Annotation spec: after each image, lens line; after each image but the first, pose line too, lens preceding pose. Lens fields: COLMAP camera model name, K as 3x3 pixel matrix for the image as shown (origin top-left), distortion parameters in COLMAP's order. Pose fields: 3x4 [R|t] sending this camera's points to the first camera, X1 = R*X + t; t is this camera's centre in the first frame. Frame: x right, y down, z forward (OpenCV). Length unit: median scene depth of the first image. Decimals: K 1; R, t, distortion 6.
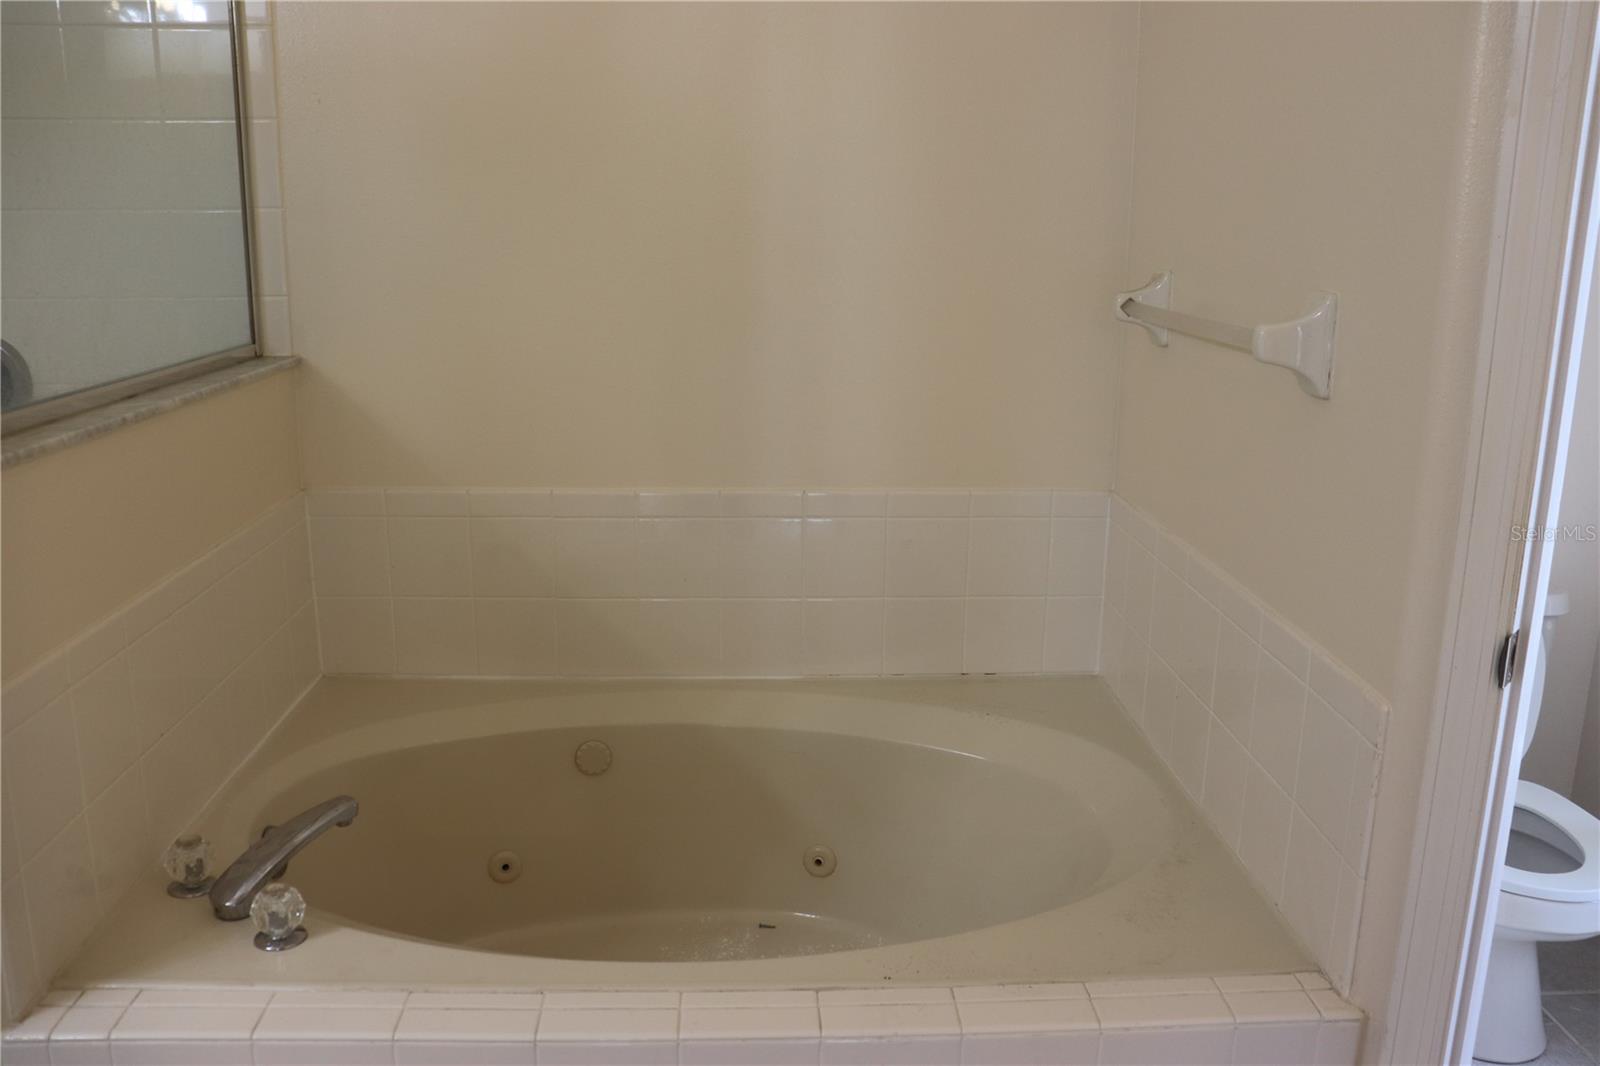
lens RADIAL K [[1320.6, 0, 799.6], [0, 1320.6, 534.0], [0, 0, 1]] dist [-0.176479, 0.165383]
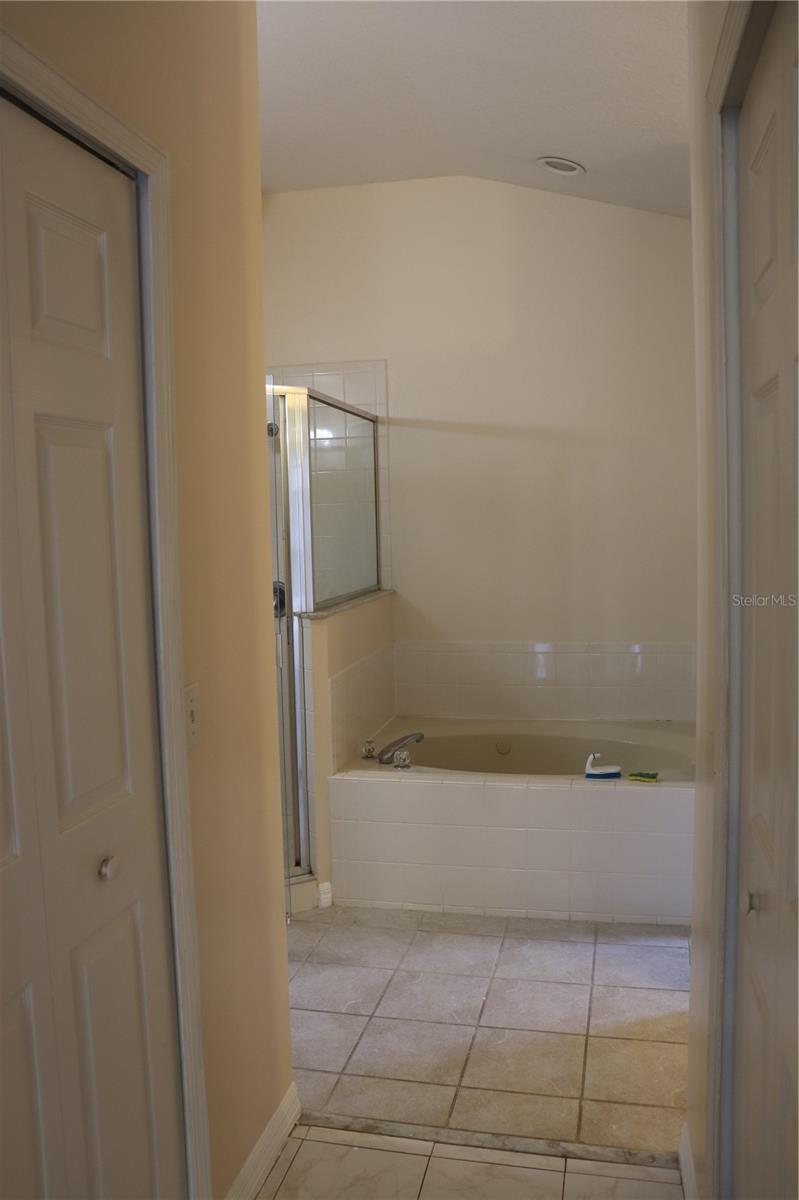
lens RADIAL K [[990.4, 0, 397.7], [0, 990.4, 599.1], [0, 0, 1]] dist [-0.176479, 0.165383]
pose [[0.964958, -0.007443, -0.262300, 0.151714], [-0.032601, 0.988452, -0.147983, 0.184051], [0.260373, 0.151349, 0.953572, -0.943027]]
